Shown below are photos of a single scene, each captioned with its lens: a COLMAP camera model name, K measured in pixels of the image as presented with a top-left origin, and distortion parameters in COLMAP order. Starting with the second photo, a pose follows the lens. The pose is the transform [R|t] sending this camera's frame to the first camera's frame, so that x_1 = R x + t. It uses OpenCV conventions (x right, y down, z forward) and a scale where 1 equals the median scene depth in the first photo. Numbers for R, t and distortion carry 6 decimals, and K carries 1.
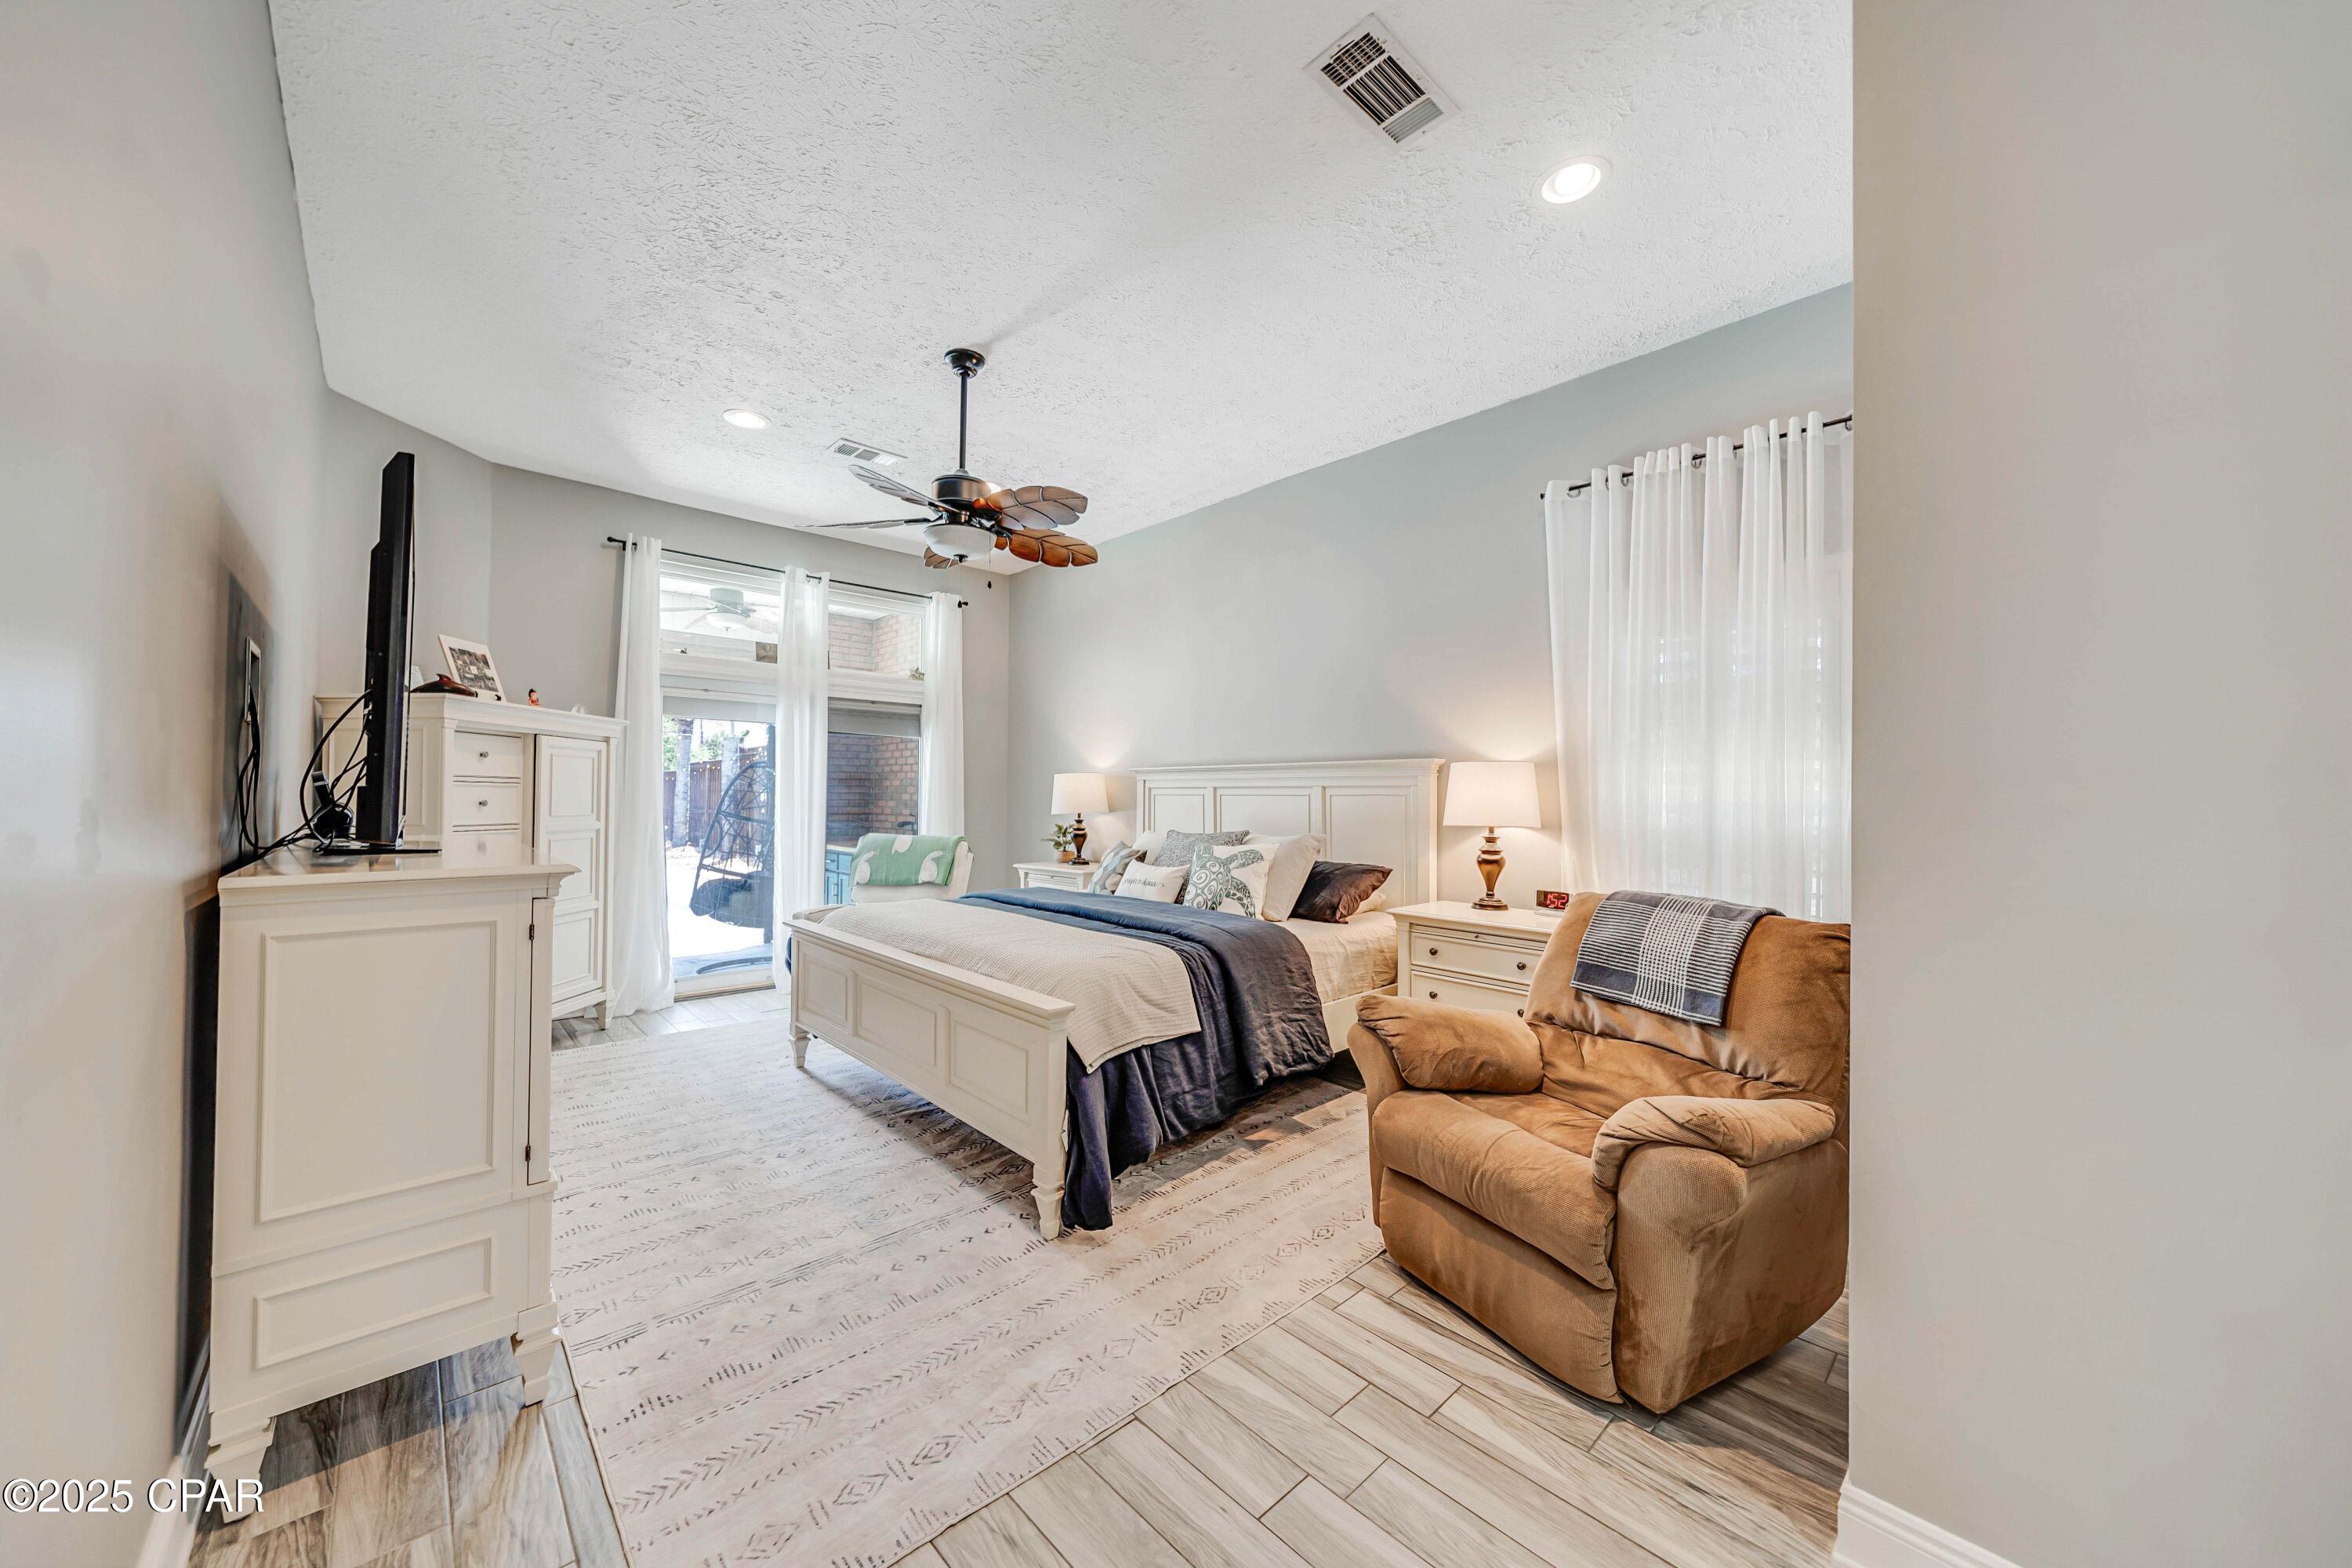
lens RADIAL K [[819.7, 0, 1158.1], [0, 819.7, 771.7], [0, 0, 1]] dist [-0.005225, -0.000120]
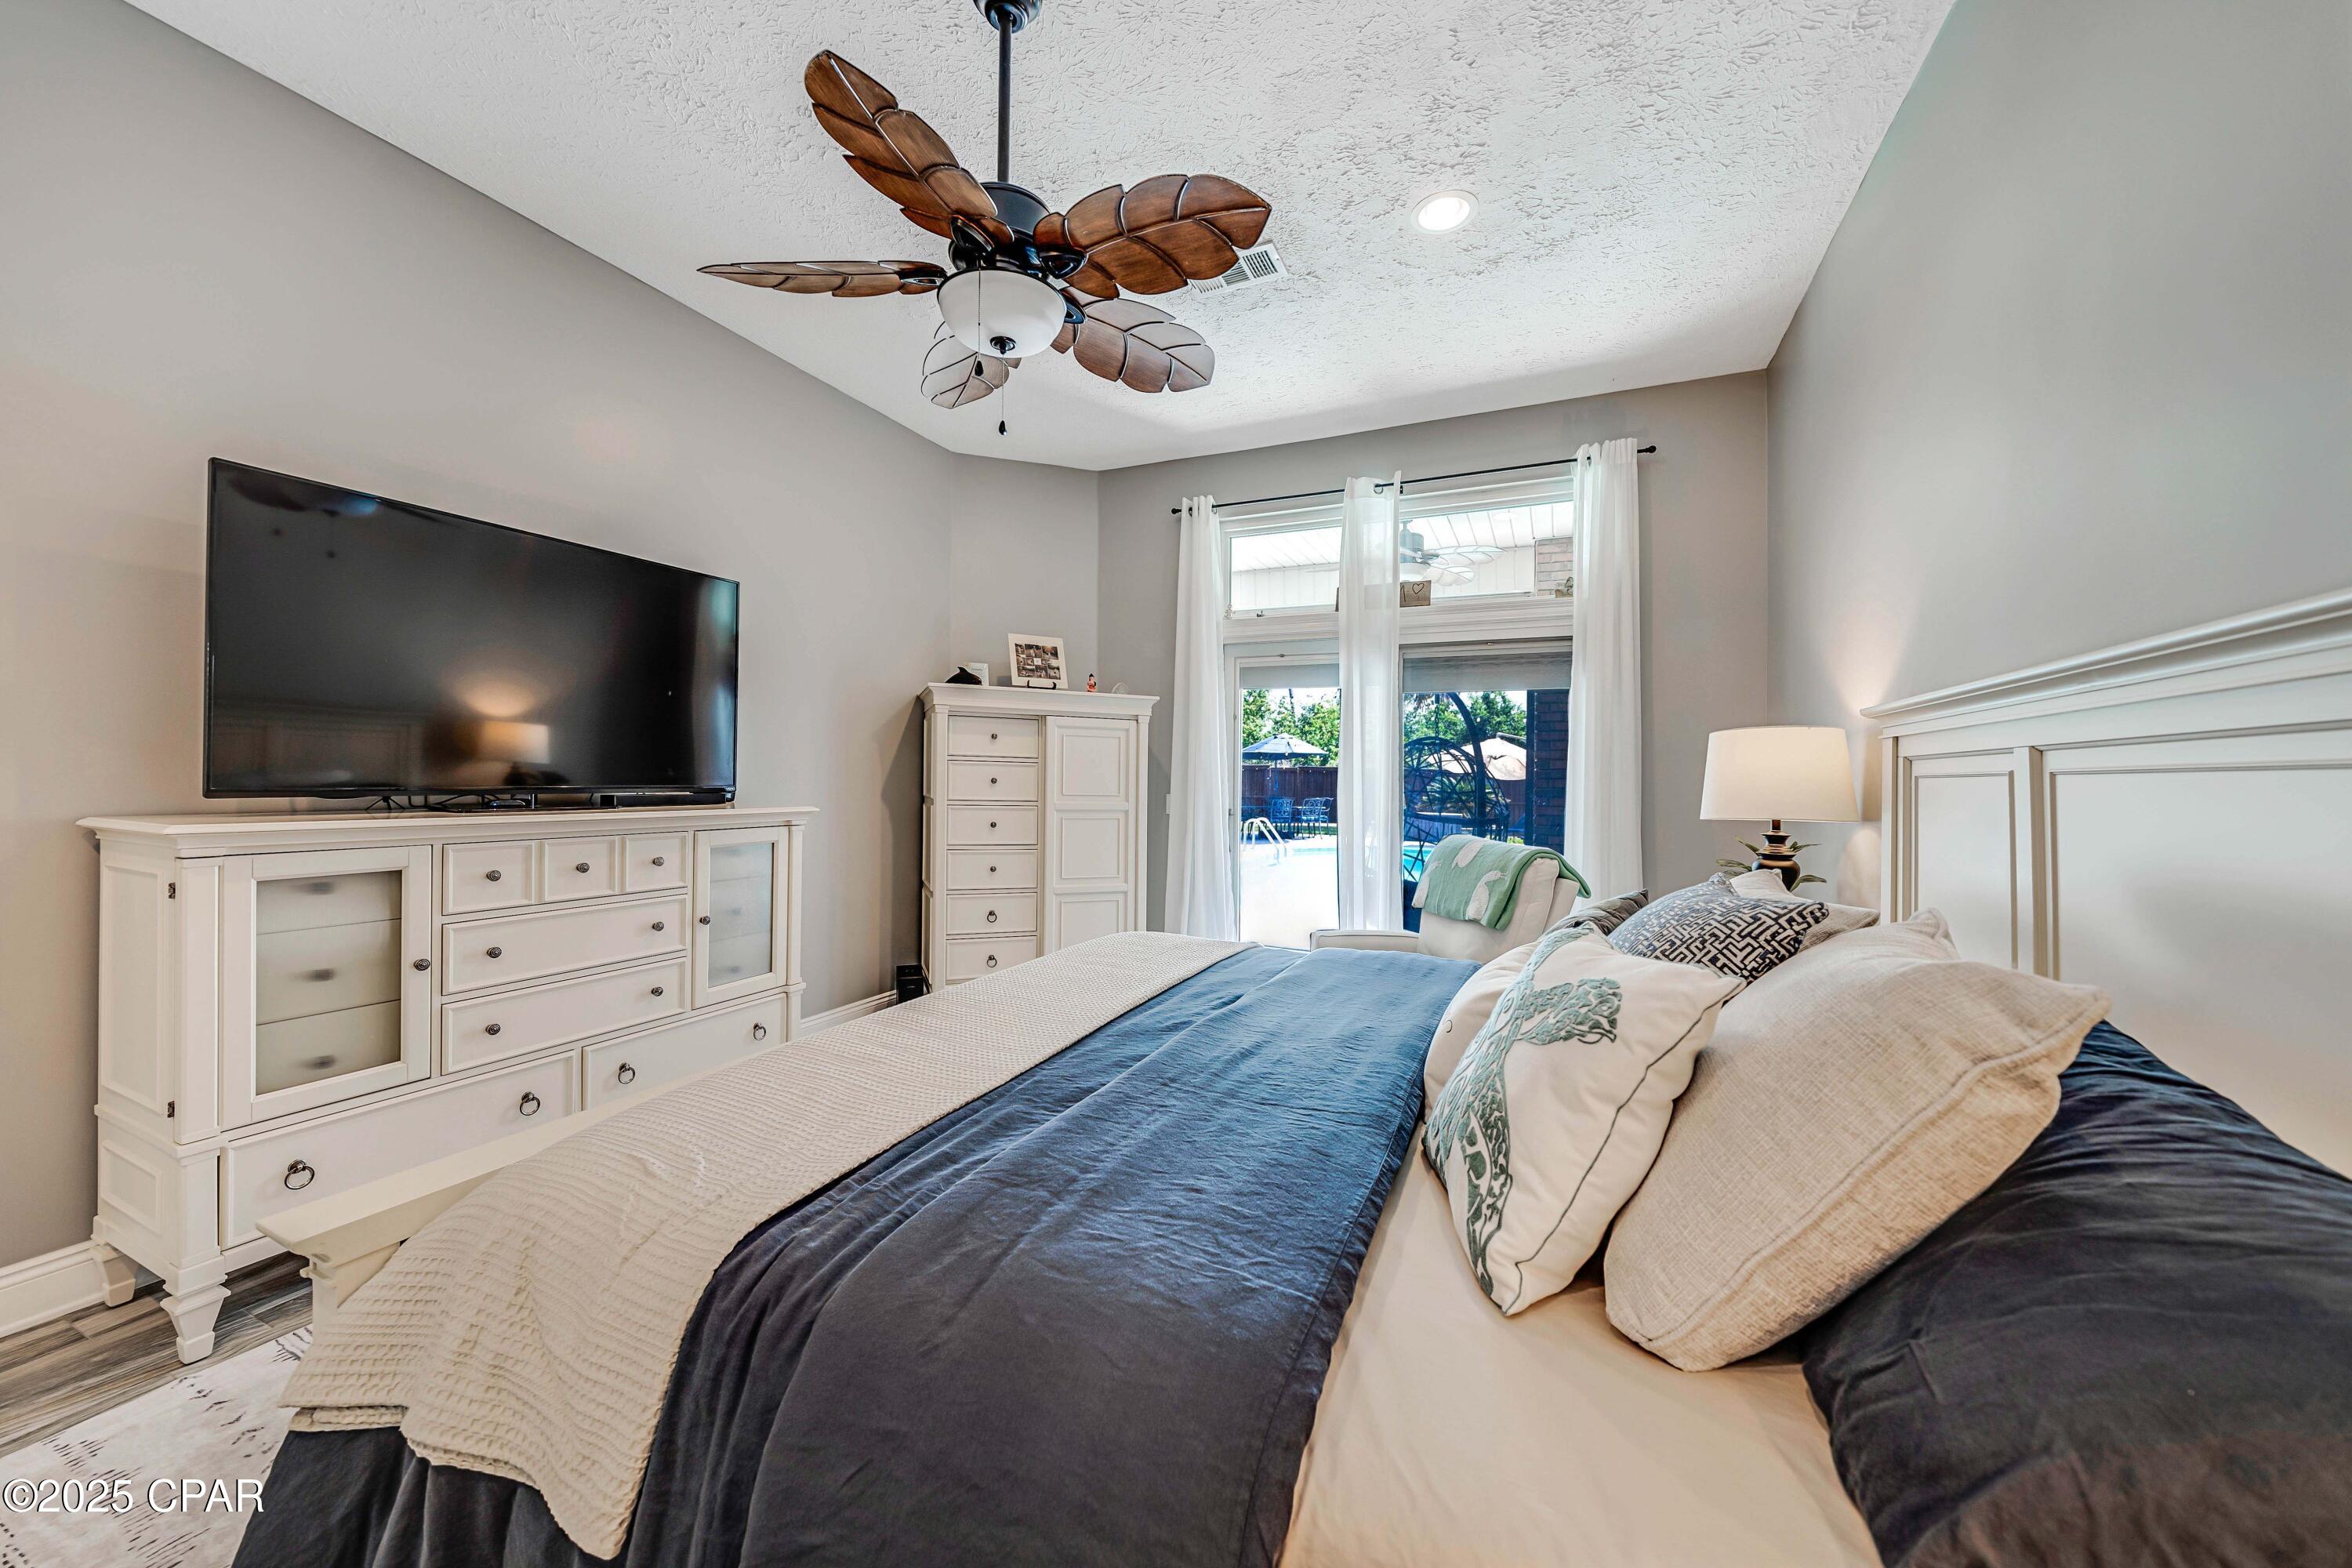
lens RADIAL K [[819.7, 0, 1158.1], [0, 819.7, 771.7], [0, 0, 1]] dist [-0.005225, -0.000120]
pose [[0.388249, -0.000930, -0.921554, 0.220981], [0.014808, 0.999877, 0.005230, 0.019044], [0.921435, -0.015677, 0.388215, 0.618274]]
